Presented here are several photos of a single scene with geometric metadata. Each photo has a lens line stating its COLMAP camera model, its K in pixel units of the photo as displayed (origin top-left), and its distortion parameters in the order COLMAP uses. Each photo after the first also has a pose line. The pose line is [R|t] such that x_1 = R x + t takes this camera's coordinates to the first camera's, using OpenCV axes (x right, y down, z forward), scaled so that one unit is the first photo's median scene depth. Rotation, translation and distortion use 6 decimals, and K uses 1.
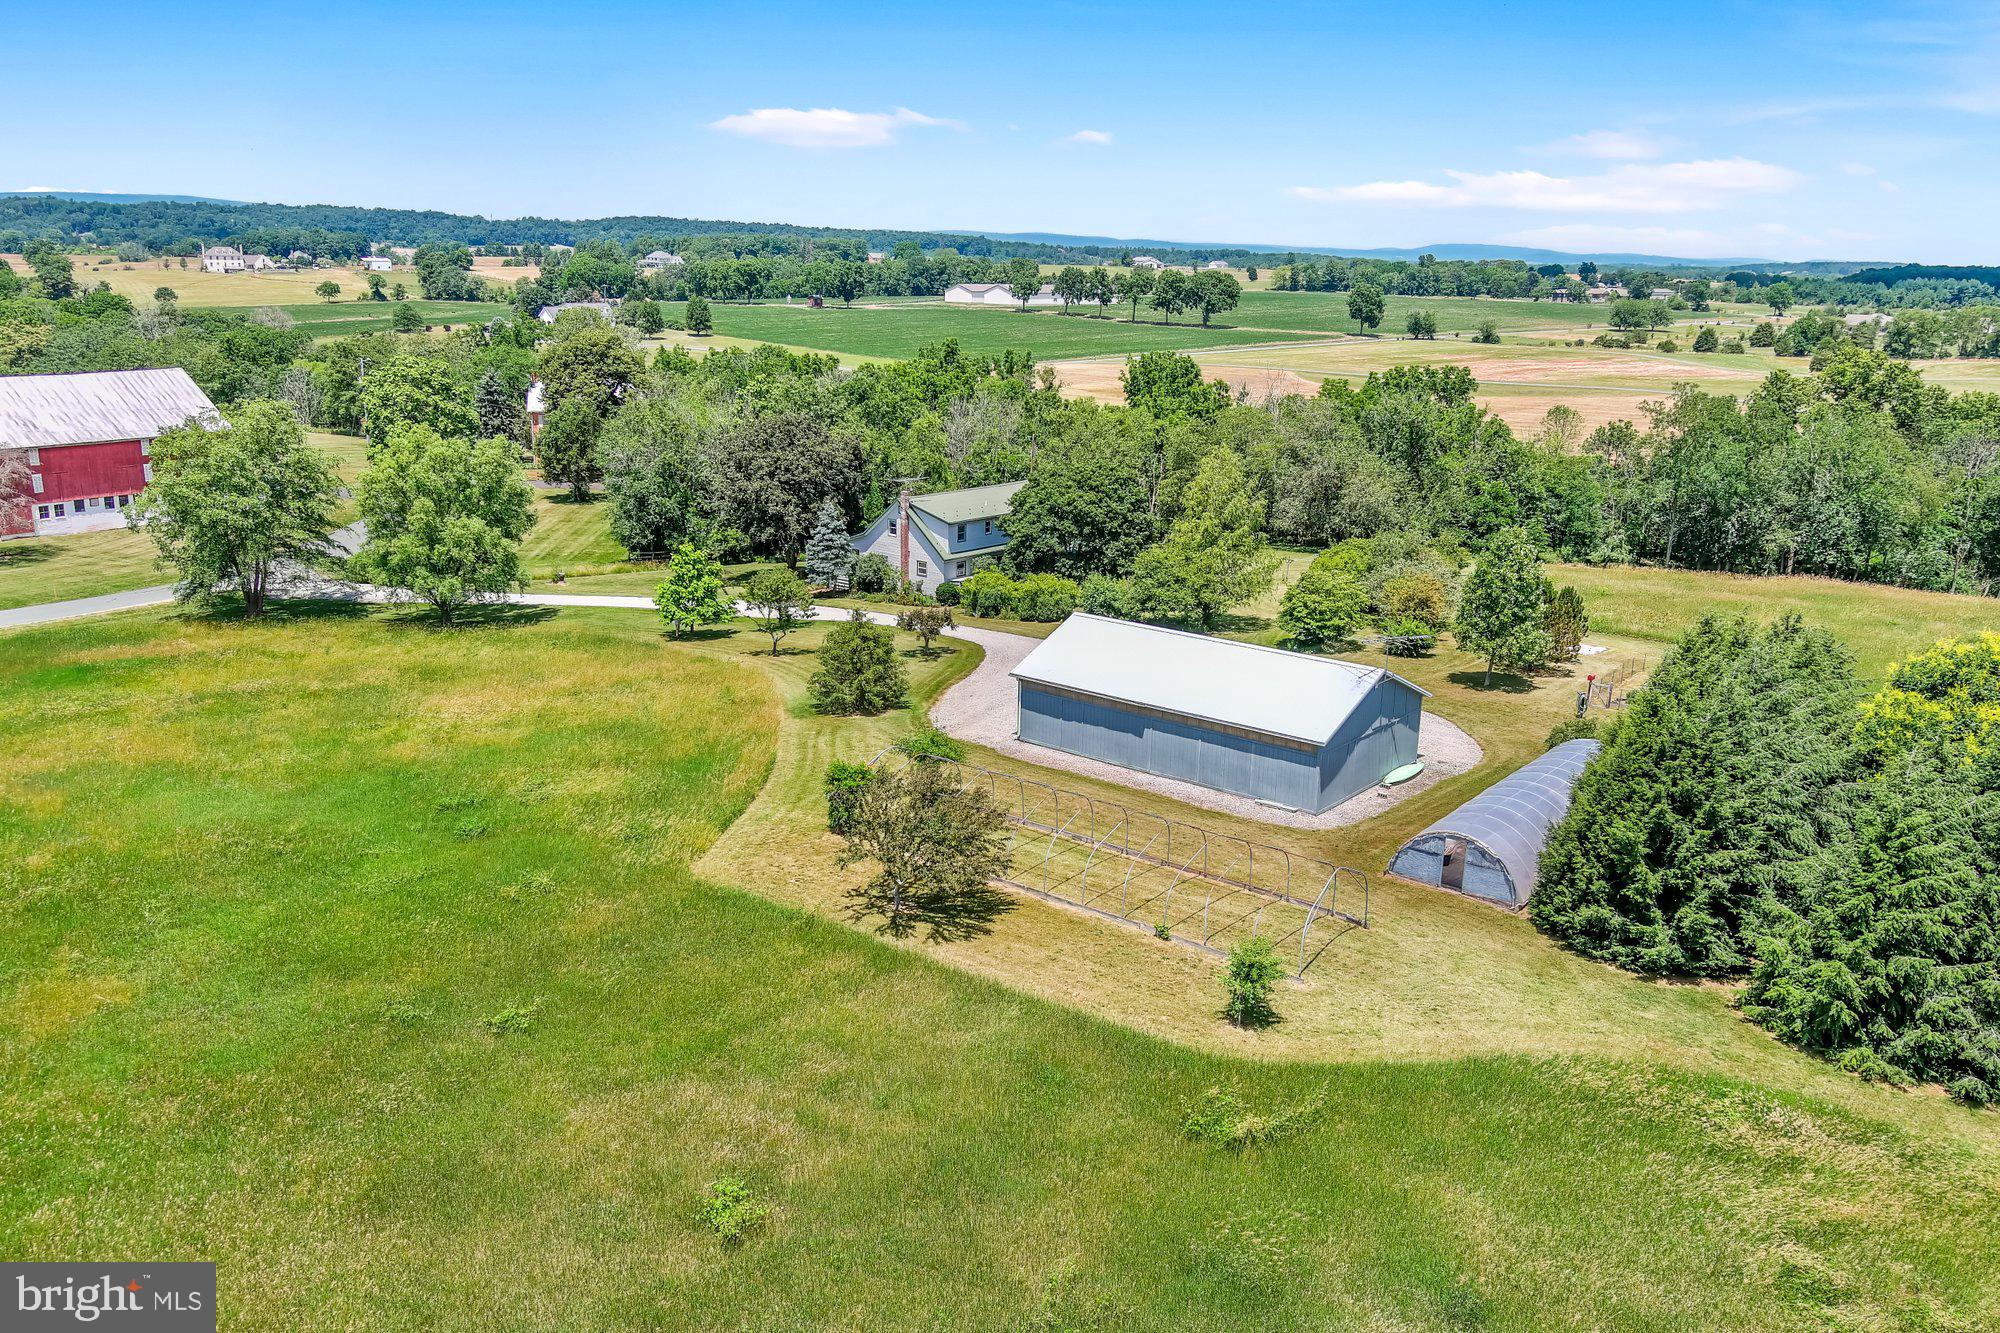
lens RADIAL K [[1618.7, 0, 1001.8], [0, 1618.7, 665.9], [0, 0, 1]] dist [0.006229, -0.005520]
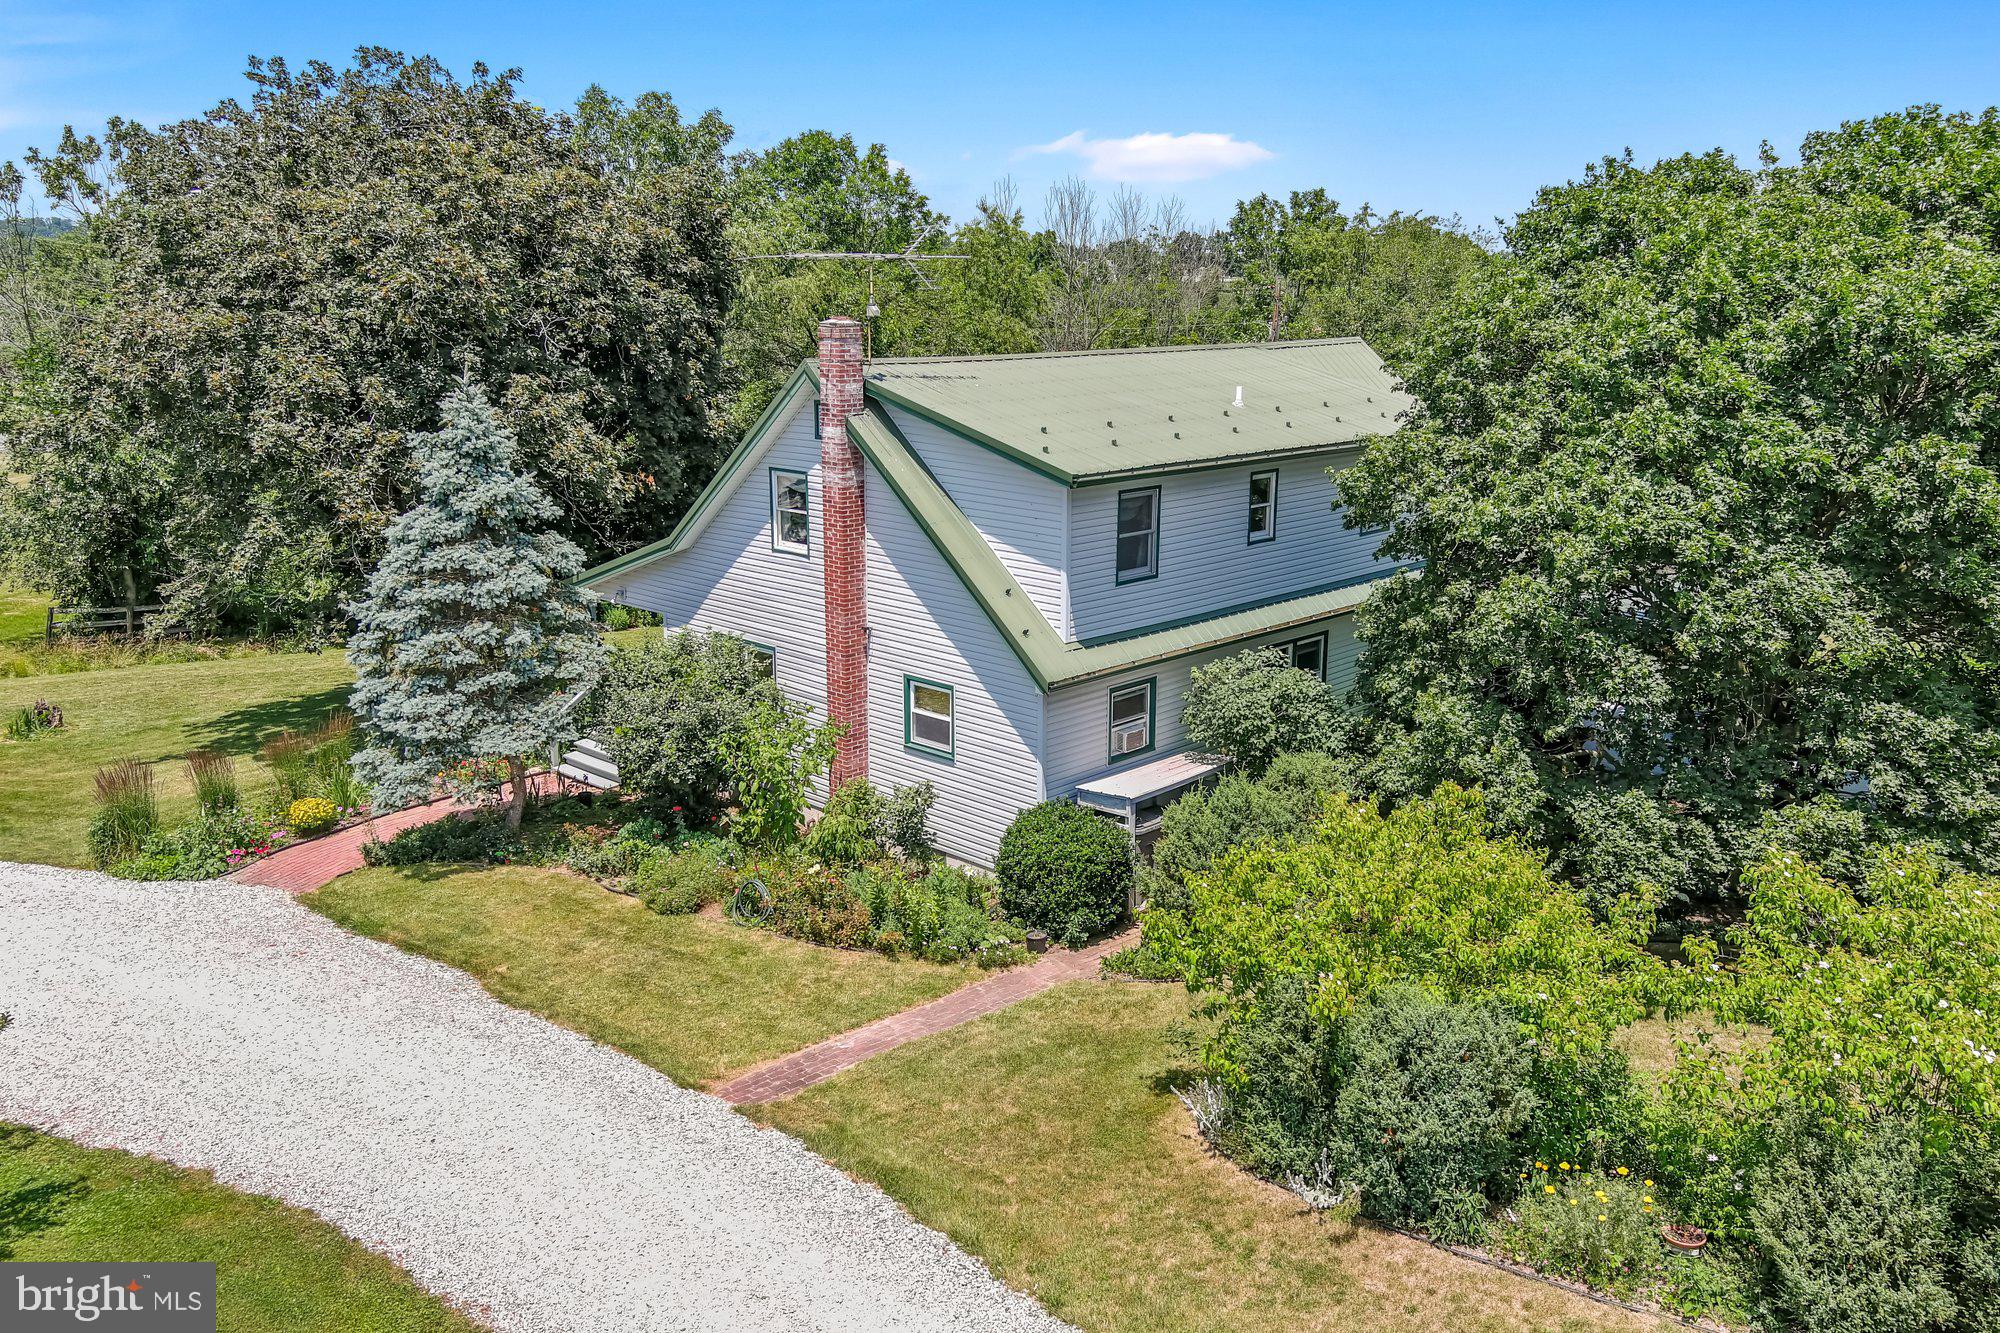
lens RADIAL K [[1618.7, 0, 998.8], [0, 1618.7, 666.0], [0, 0, 1]] dist [0.006229, -0.005520]
pose [[0.998629, -0.000215, -0.052346, -0.030911], [0.000042, 0.999995, -0.003302, -0.065822], [0.052346, 0.003295, 0.998624, 0.807007]]
